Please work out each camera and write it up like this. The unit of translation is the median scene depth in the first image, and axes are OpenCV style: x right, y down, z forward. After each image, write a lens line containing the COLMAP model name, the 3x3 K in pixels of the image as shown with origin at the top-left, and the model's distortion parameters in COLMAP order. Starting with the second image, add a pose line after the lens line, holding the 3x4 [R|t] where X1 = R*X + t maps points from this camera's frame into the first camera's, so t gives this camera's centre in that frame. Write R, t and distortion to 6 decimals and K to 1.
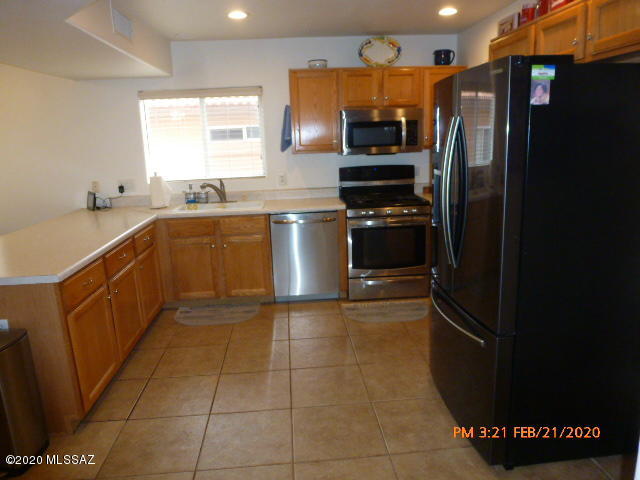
lens RADIAL K [[463.0, 0, 319.0], [0, 463.0, 239.8], [0, 0, 1]] dist [-0.063755, 0.022743]
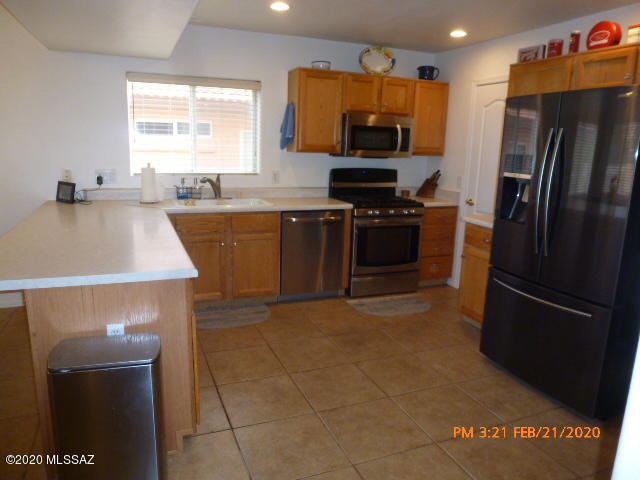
lens RADIAL K [[463.0, 0, 320.6], [0, 463.0, 241.3], [0, 0, 1]] dist [-0.063755, 0.022743]
pose [[0.947535, 0.001698, 0.319647, -0.327678], [0.002257, 0.999925, -0.012002, 0.018625], [-0.319644, 0.012094, 0.947461, 0.042061]]
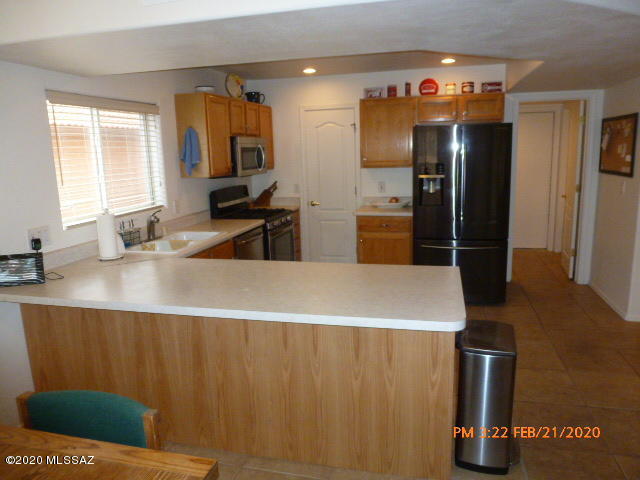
lens RADIAL K [[463.0, 0, 322.4], [0, 463.0, 244.0], [0, 0, 1]] dist [-0.063755, 0.022743]
pose [[0.322989, -0.161218, 0.932570, -0.920918], [0.222374, 0.970724, 0.090796, -0.084908], [-0.919906, 0.178054, 0.349384, 0.464960]]
